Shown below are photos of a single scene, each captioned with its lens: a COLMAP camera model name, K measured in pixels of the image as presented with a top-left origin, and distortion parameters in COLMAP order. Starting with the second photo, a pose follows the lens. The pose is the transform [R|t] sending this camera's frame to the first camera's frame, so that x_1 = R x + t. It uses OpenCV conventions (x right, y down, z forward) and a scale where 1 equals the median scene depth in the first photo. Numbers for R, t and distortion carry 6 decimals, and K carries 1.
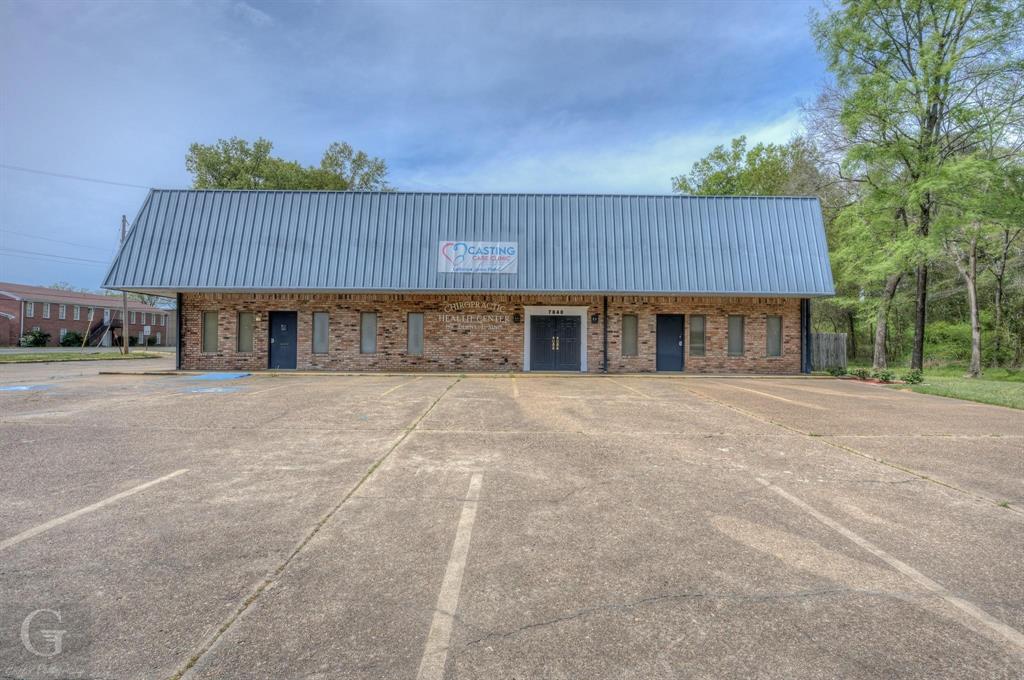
lens RADIAL K [[515.0, 0, 506.6], [0, 515.0, 337.6], [0, 0, 1]] dist [0.013816, -0.000778]
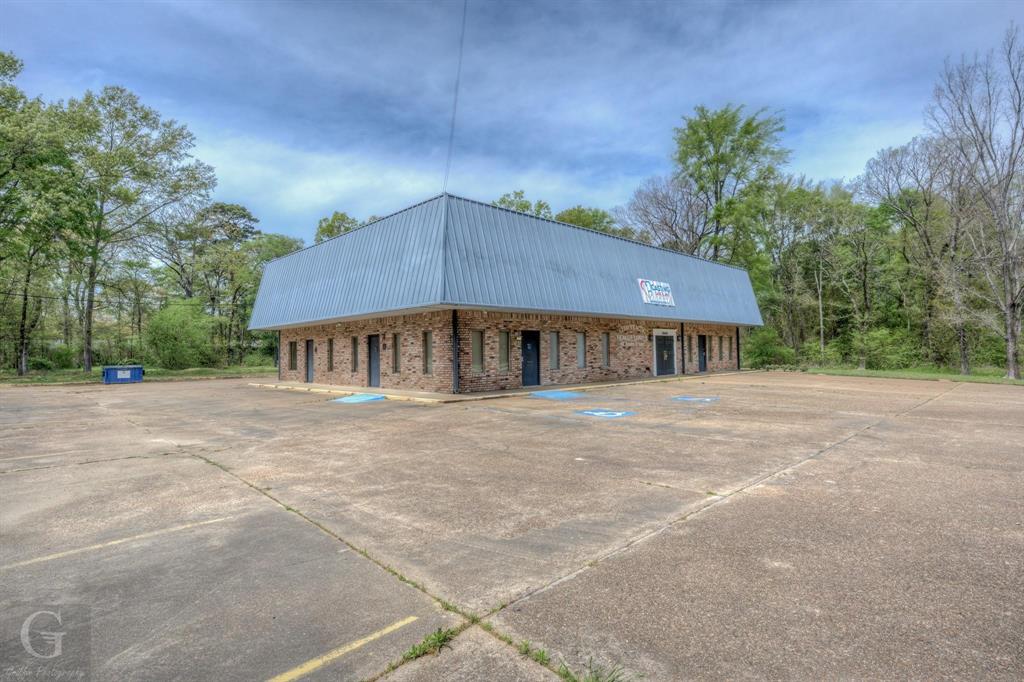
lens RADIAL K [[515.0, 0, 511.6], [0, 515.0, 338.4], [0, 0, 1]] dist [0.013816, -0.000778]
pose [[0.721122, -0.000204, 0.692808, -1.180639], [0.010981, 0.999878, -0.011135, -0.024529], [-0.692721, 0.015637, 0.721036, 0.275620]]
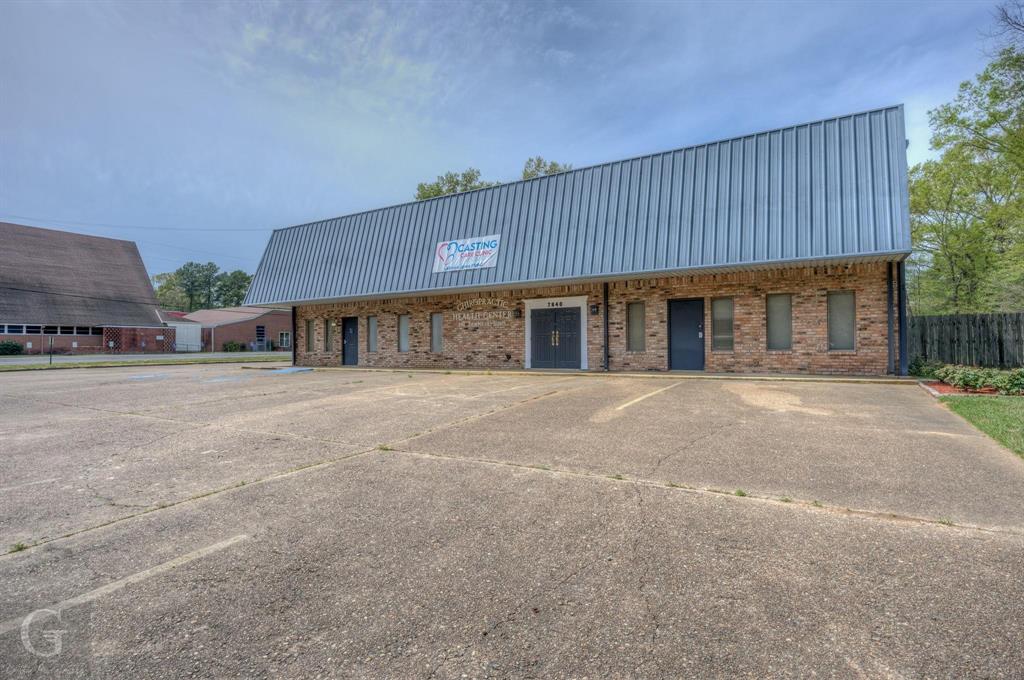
lens RADIAL K [[515.0, 0, 508.0], [0, 515.0, 343.9], [0, 0, 1]] dist [0.013816, -0.000778]
pose [[0.849159, -0.018222, -0.527823, 0.506387], [0.021147, 0.999776, -0.000494, 0.019318], [0.527714, -0.010742, 0.849354, 0.178511]]
